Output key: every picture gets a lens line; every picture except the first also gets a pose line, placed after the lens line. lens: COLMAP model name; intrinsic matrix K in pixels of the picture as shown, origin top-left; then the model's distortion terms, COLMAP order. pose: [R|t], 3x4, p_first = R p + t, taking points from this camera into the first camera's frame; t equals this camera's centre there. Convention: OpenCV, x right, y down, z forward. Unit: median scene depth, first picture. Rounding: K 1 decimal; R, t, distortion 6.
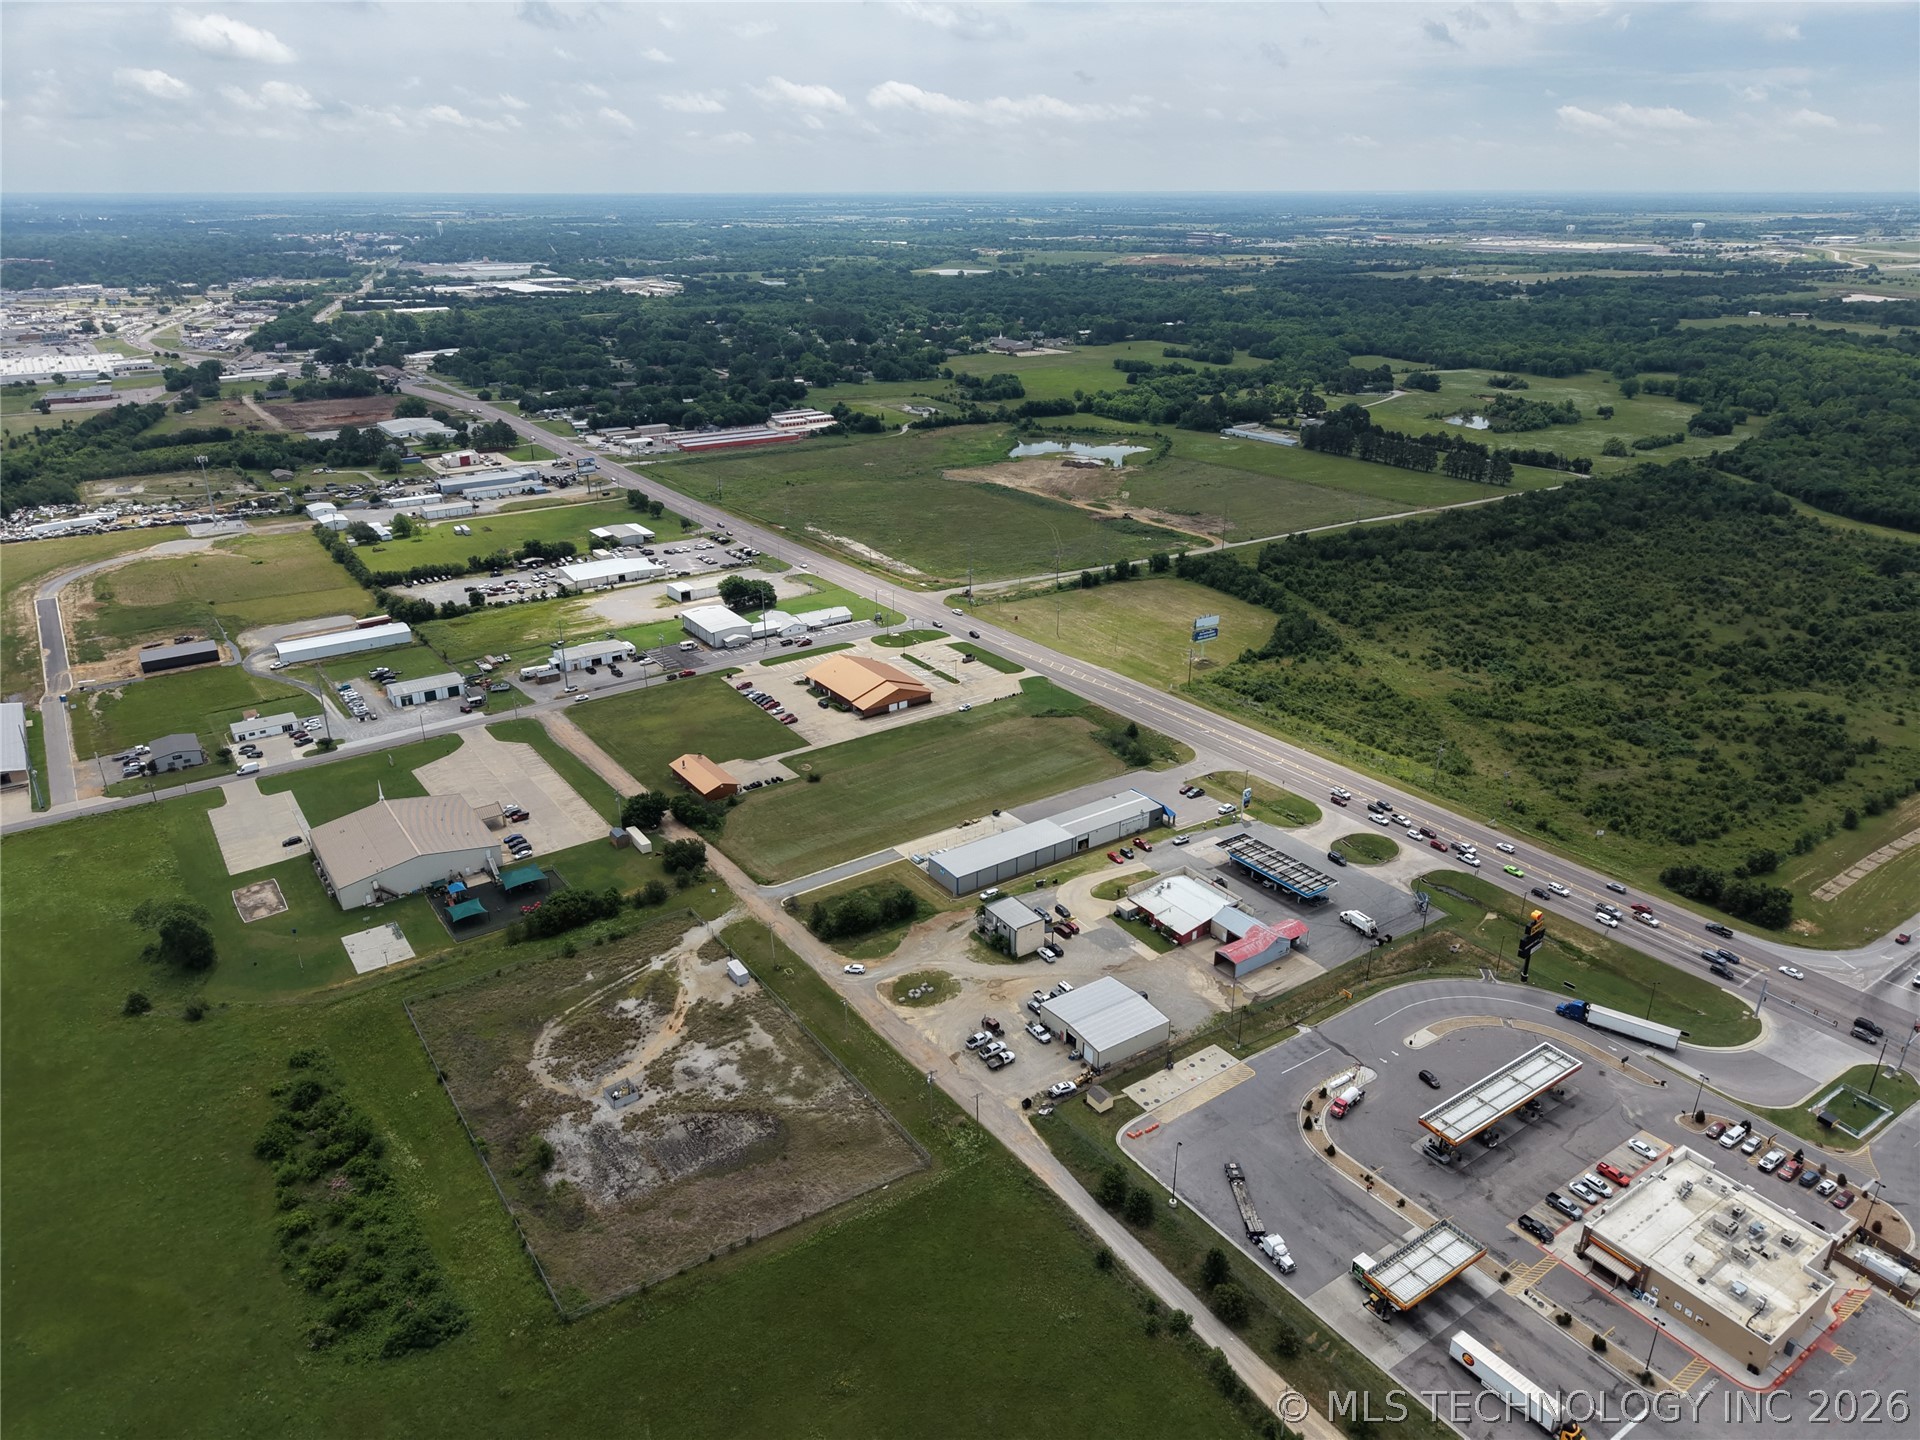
lens RADIAL K [[1281.4, 0, 952.7], [0, 1281.4, 722.1], [0, 0, 1]] dist [0.032604, -0.034837]
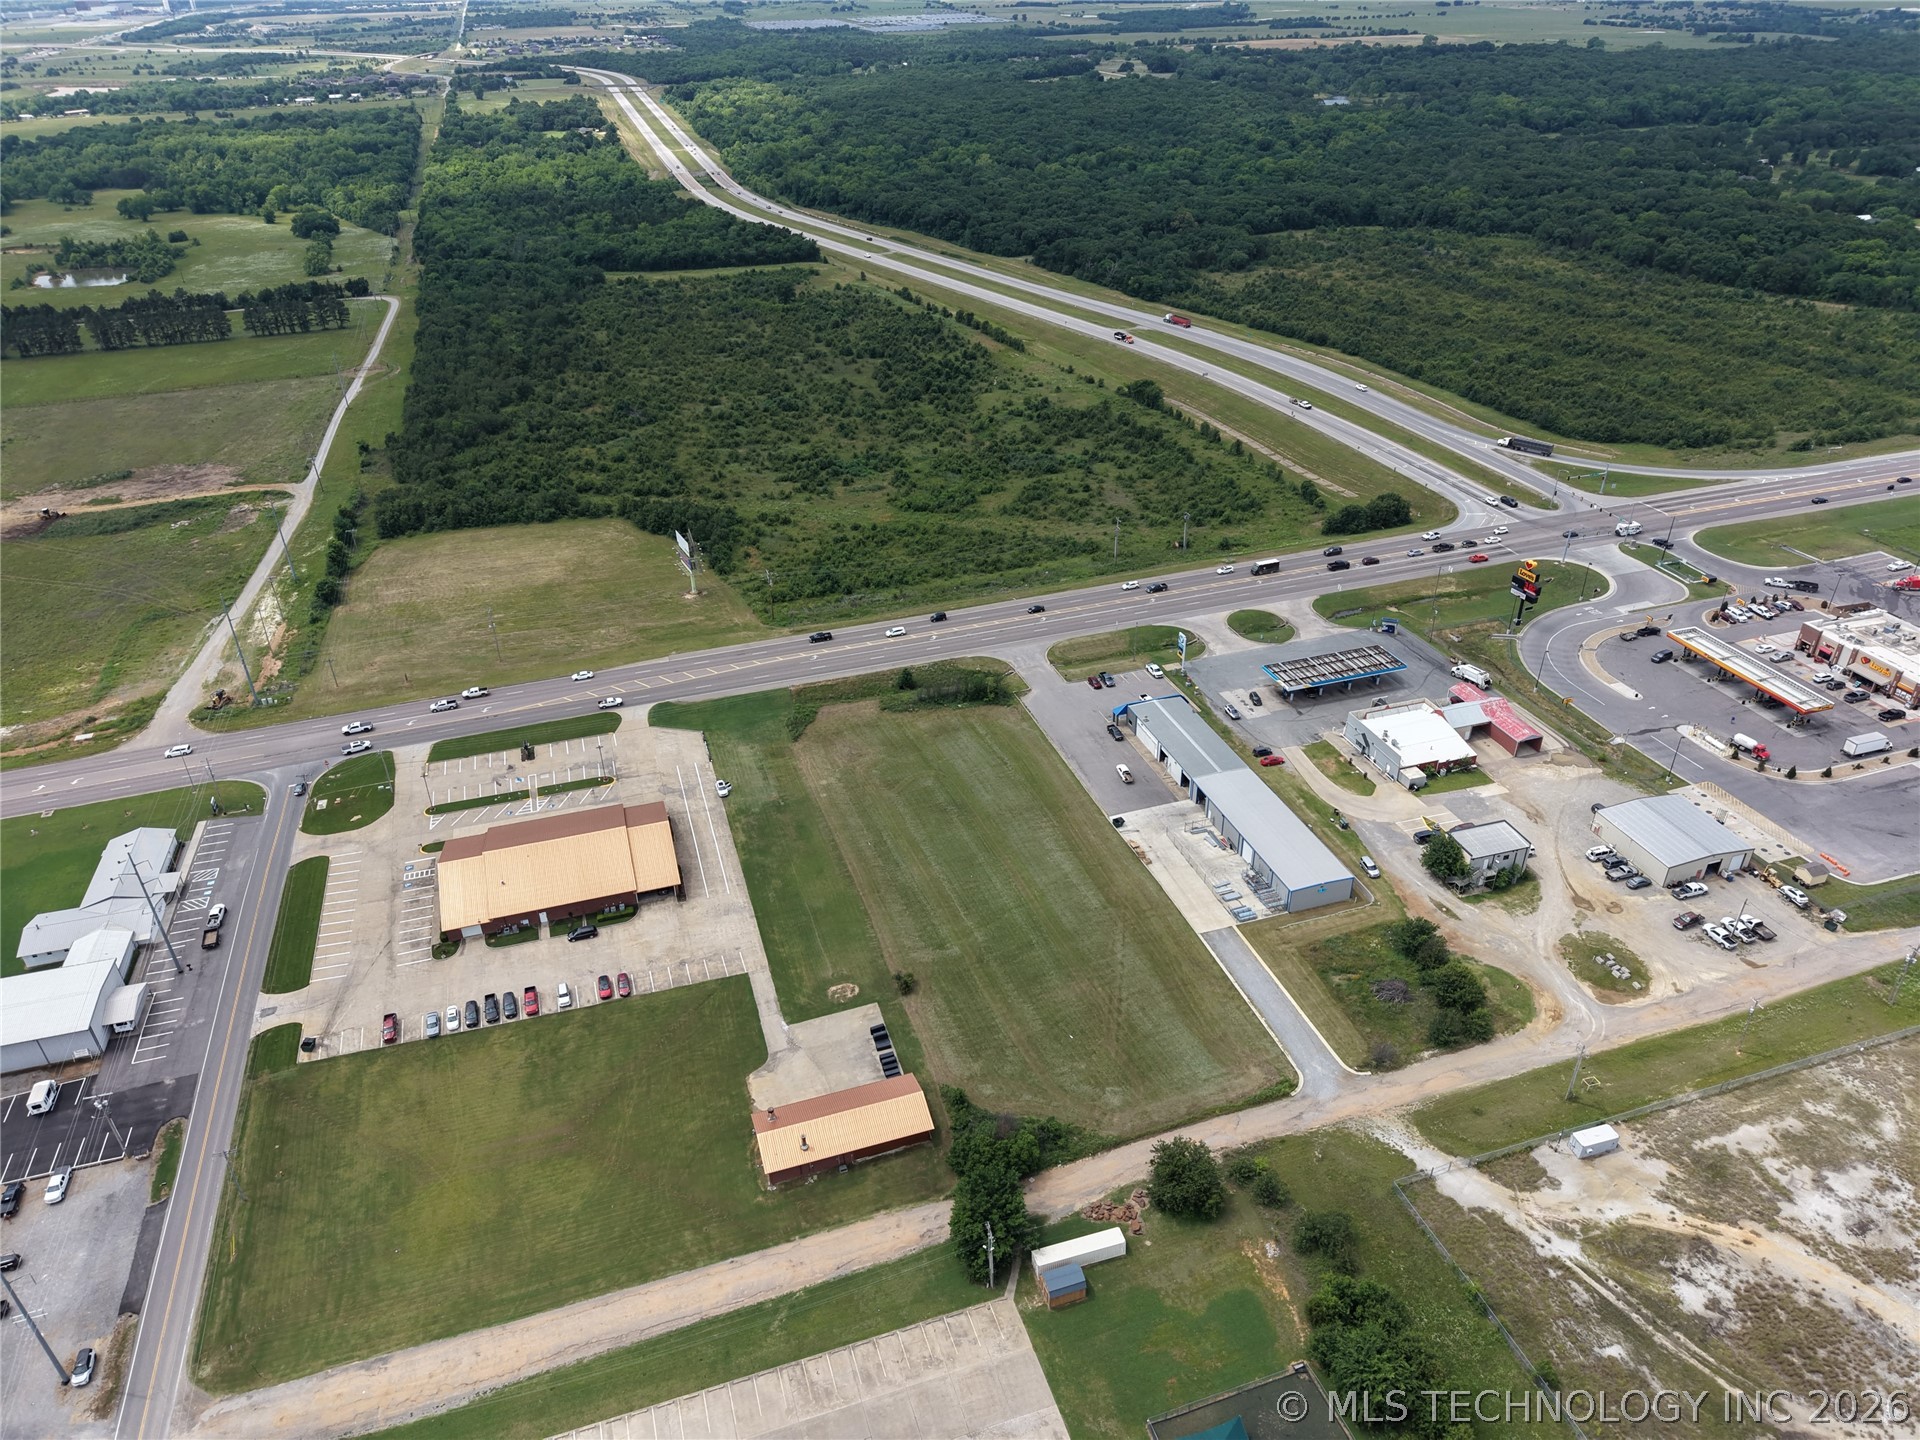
lens RADIAL K [[1281.4, 0, 952.7], [0, 1281.4, 722.1], [0, 0, 1]] dist [0.032604, -0.034837]
pose [[0.295367, -0.495174, 0.817044, -0.409282], [0.384780, 0.844429, 0.372671, -0.207176], [-0.874473, 0.204308, 0.439950, 0.566526]]
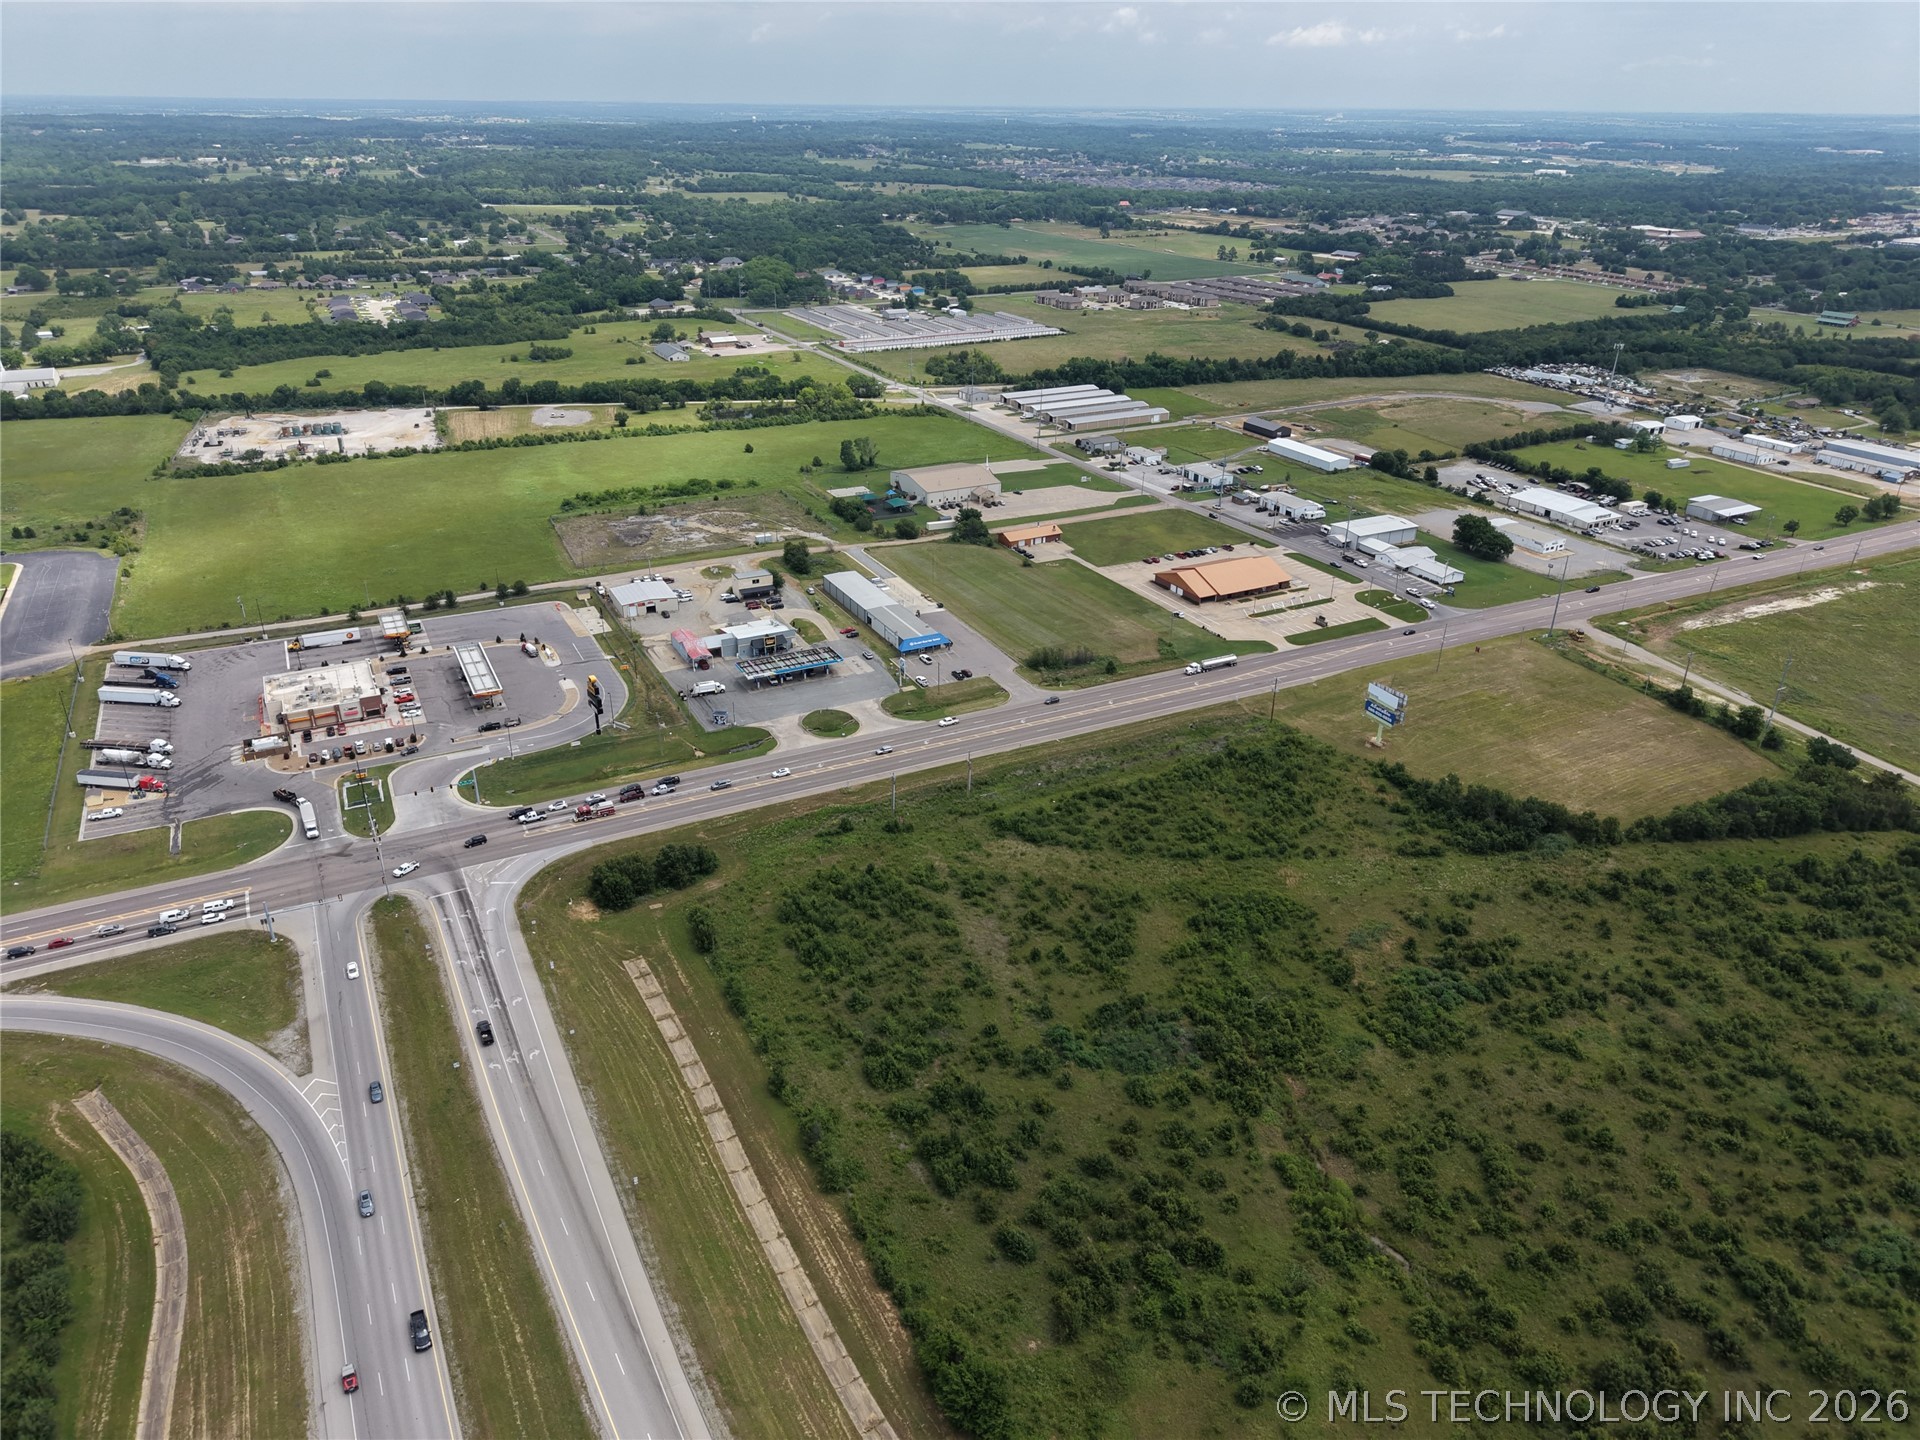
lens RADIAL K [[1281.4, 0, 952.7], [0, 1281.4, 722.1], [0, 0, 1]] dist [0.032604, -0.034837]
pose [[-0.129288, 0.433677, -0.891745, 0.901018], [-0.390712, 0.804263, 0.447779, -0.301866], [0.911389, 0.406307, 0.065462, 0.730729]]
